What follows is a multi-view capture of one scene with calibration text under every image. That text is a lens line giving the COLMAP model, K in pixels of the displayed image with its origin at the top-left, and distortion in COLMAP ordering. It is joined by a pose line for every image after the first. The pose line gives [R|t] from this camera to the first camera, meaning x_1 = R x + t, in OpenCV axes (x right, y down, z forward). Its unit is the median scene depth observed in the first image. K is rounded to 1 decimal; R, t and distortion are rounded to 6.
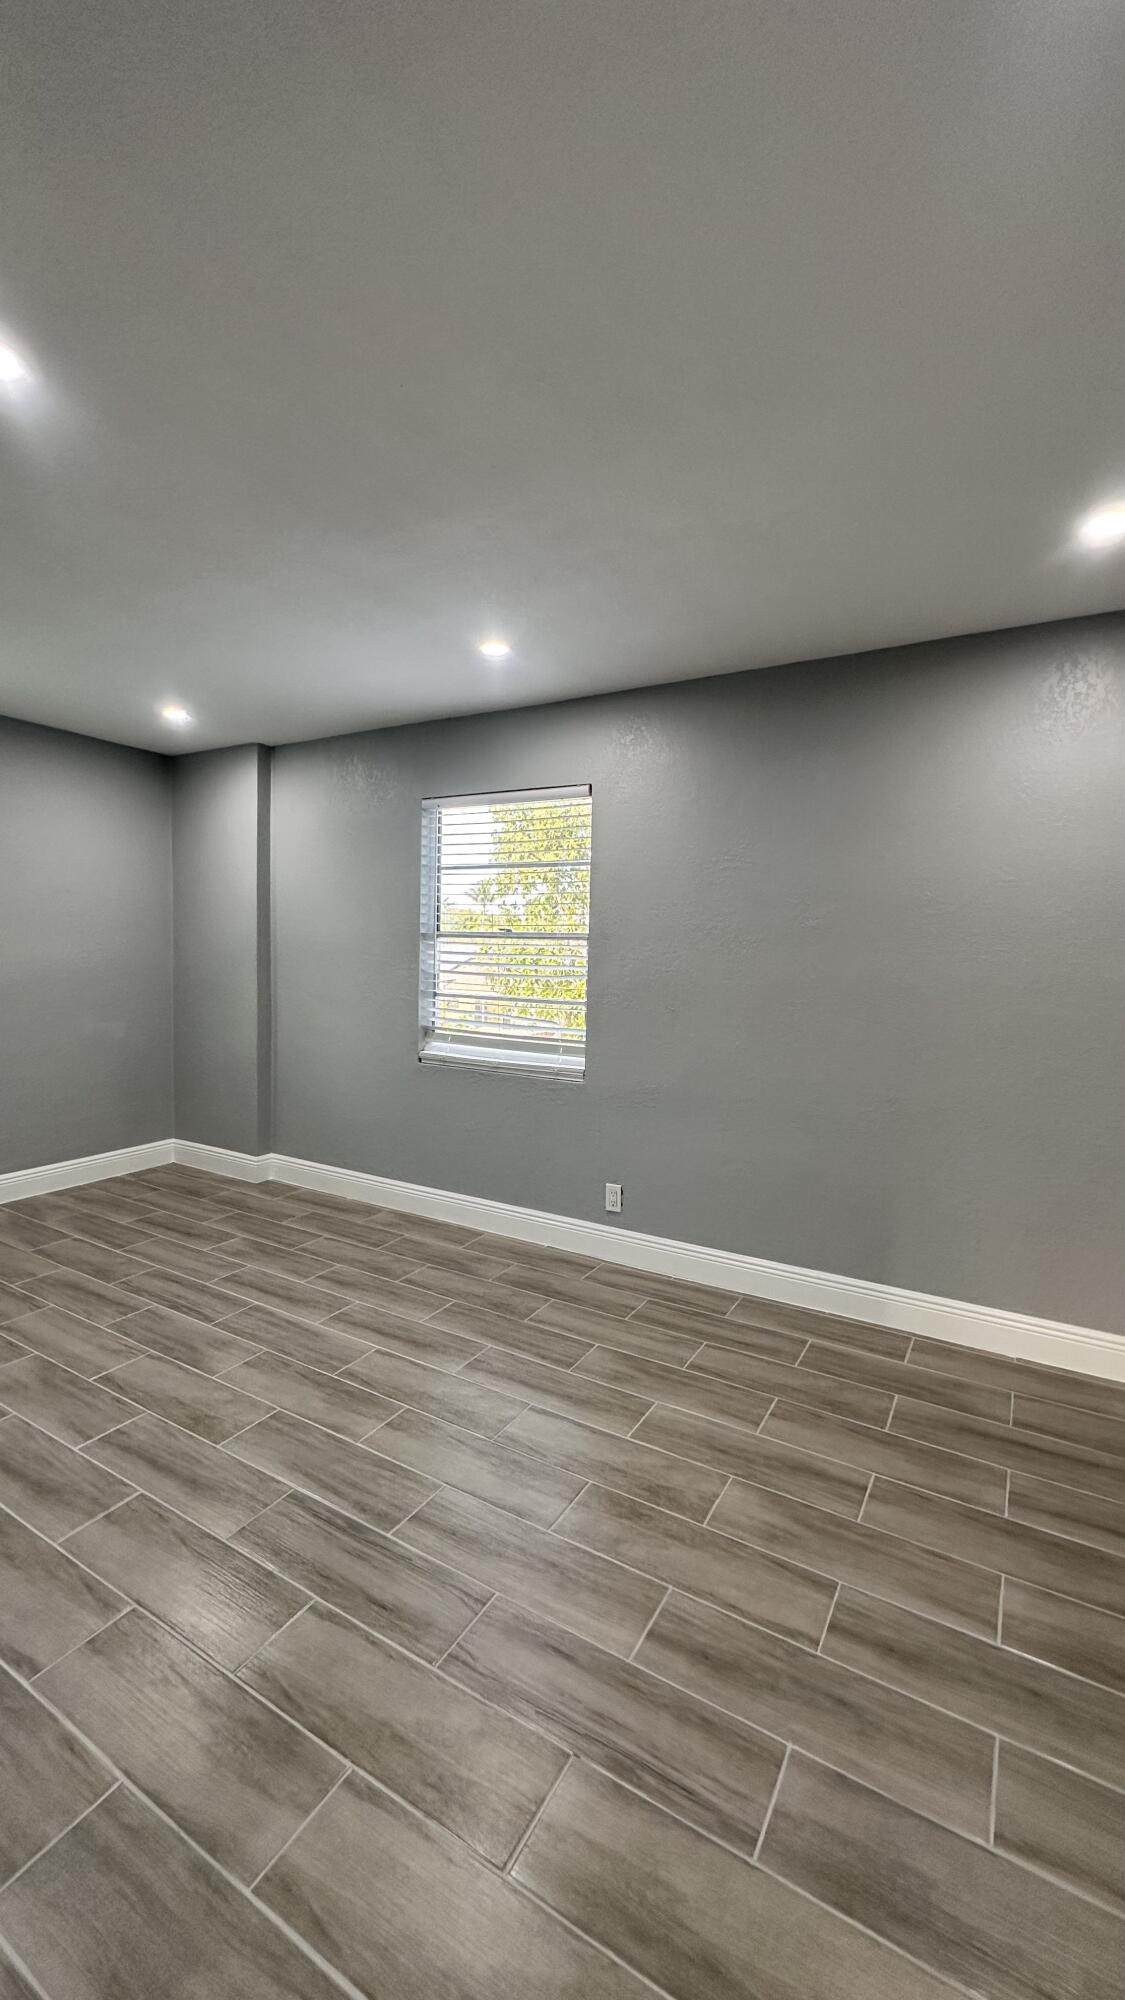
lens RADIAL K [[796.4, 0, 560.0], [0, 796.4, 1006.4], [0, 0, 1]] dist [-0.003836, 0.002440]
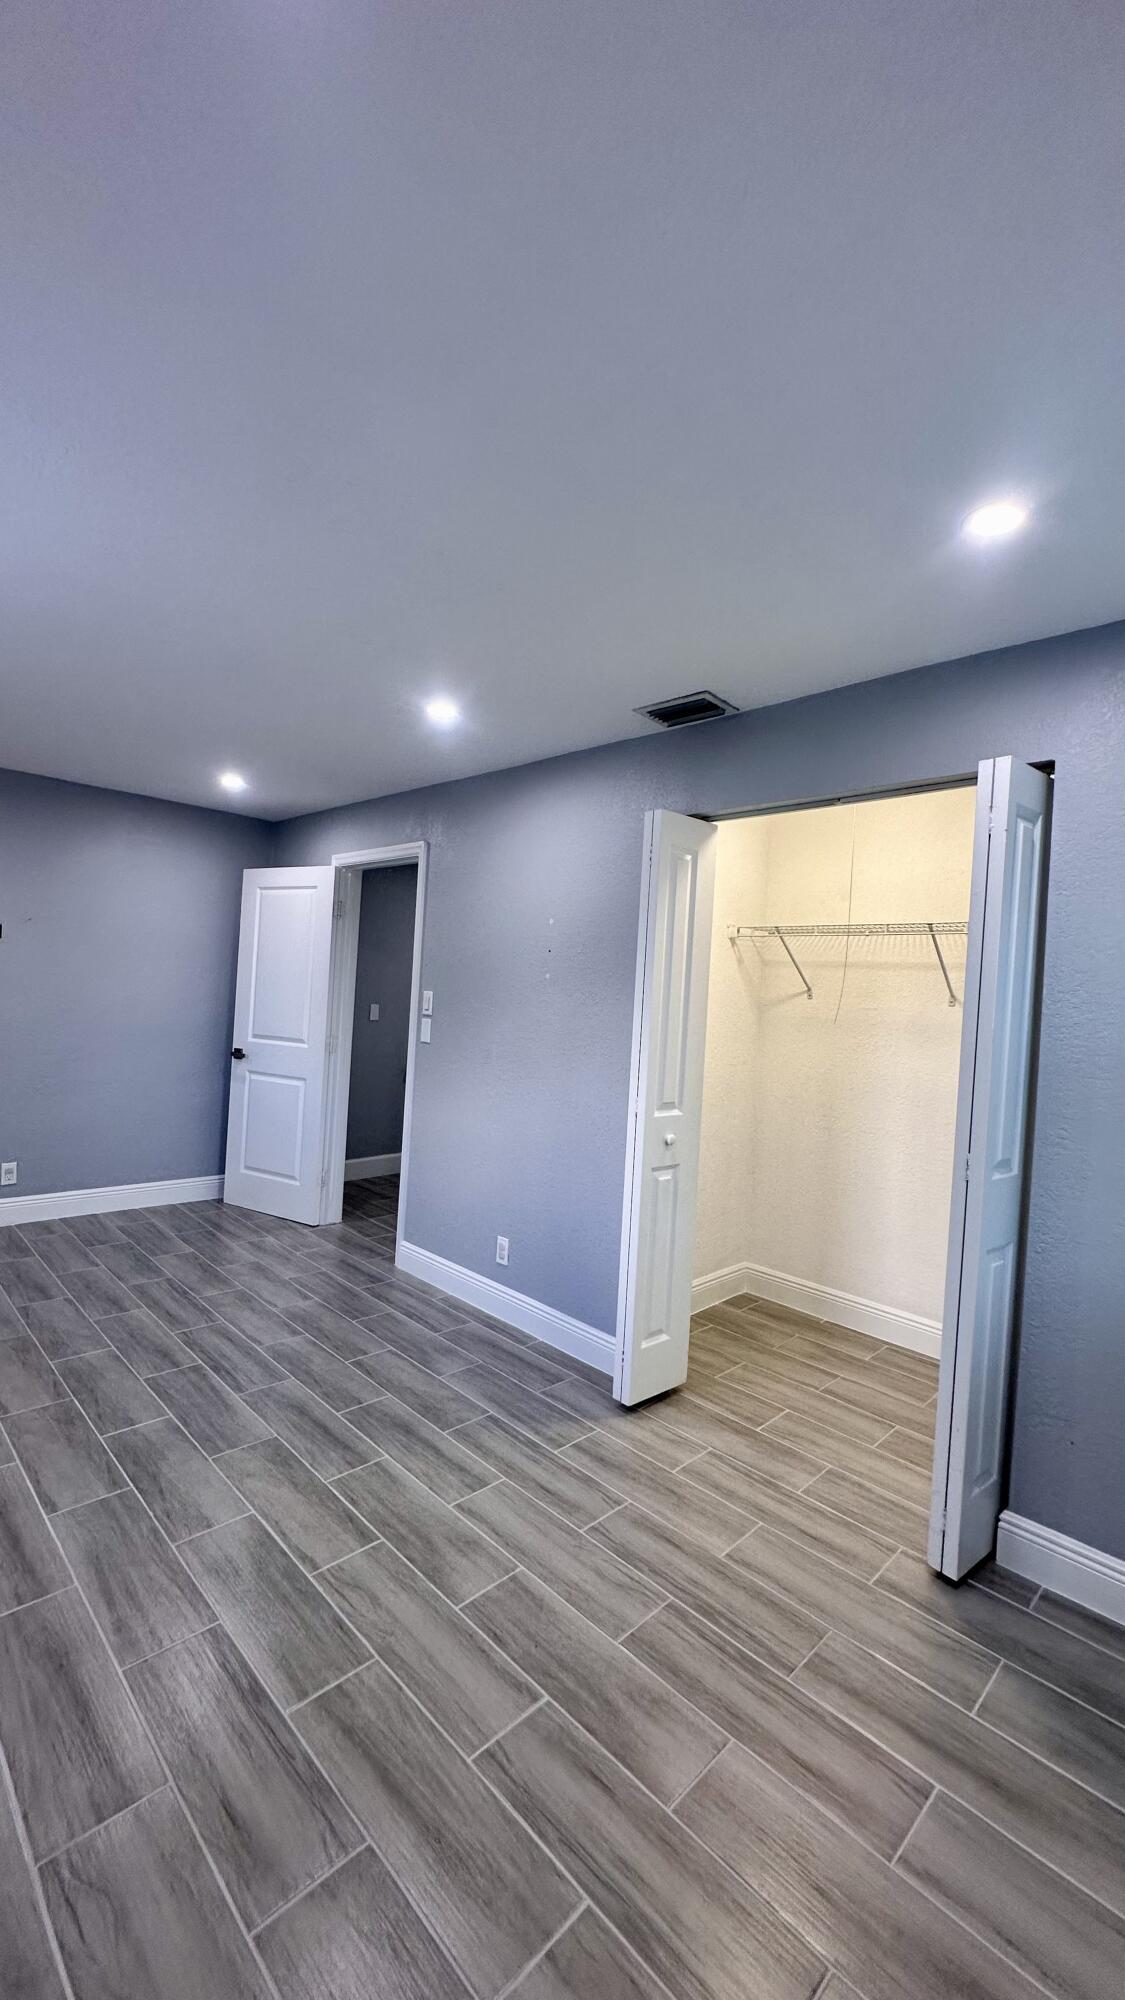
lens RADIAL K [[796.4, 0, 554.7], [0, 796.4, 1007.2], [0, 0, 1]] dist [-0.003836, 0.002440]
pose [[-0.962979, -0.084871, 0.255868, -0.788121], [-0.064352, 0.994080, 0.087542, -0.144340], [-0.261783, 0.067835, -0.962740, 1.454671]]
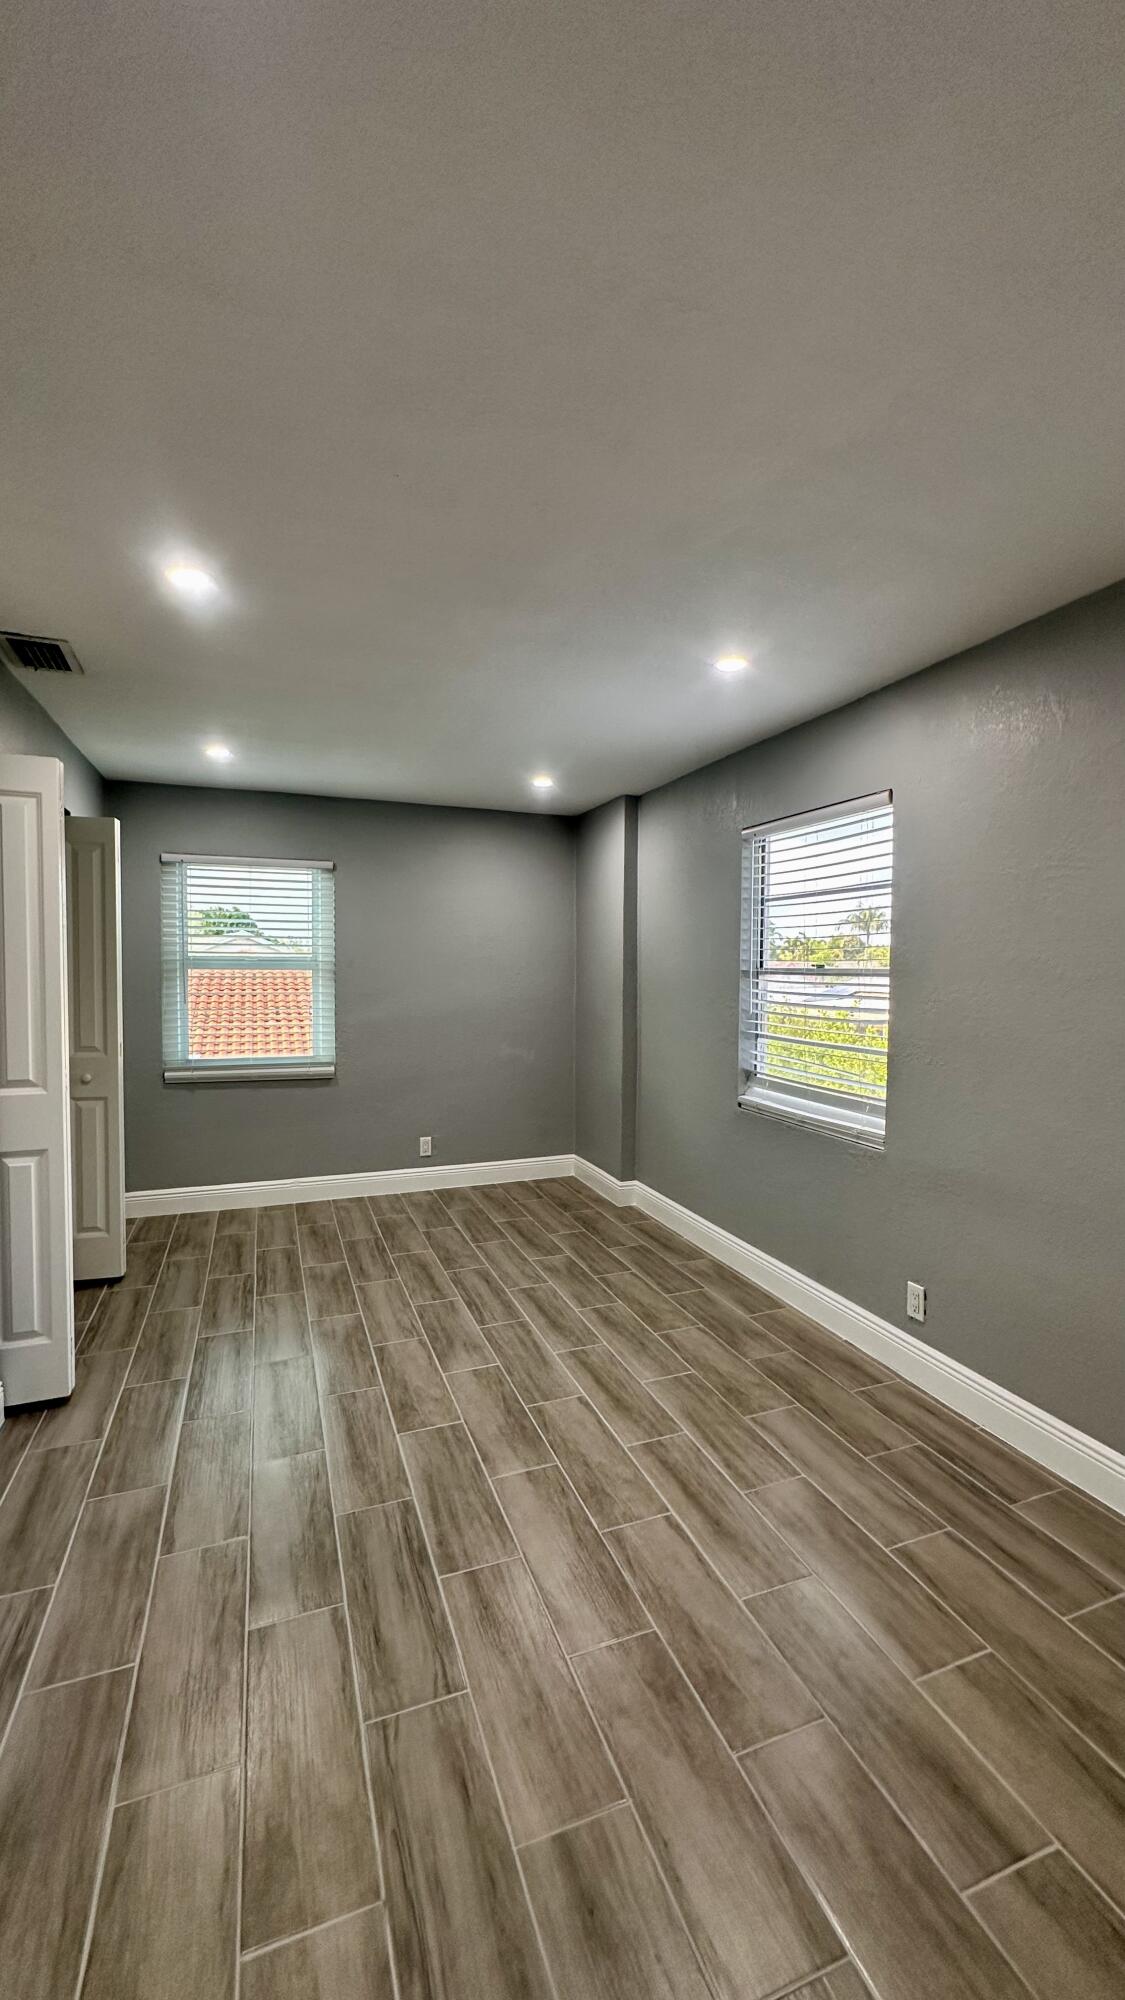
lens RADIAL K [[796.4, 0, 560.9], [0, 796.4, 1005.4], [0, 0, 1]] dist [-0.003836, 0.002440]
pose [[0.778011, 0.009757, -0.628174, 0.340886], [-0.029942, 0.999319, -0.021563, -0.032257], [0.627536, 0.035585, 0.777774, 0.177033]]
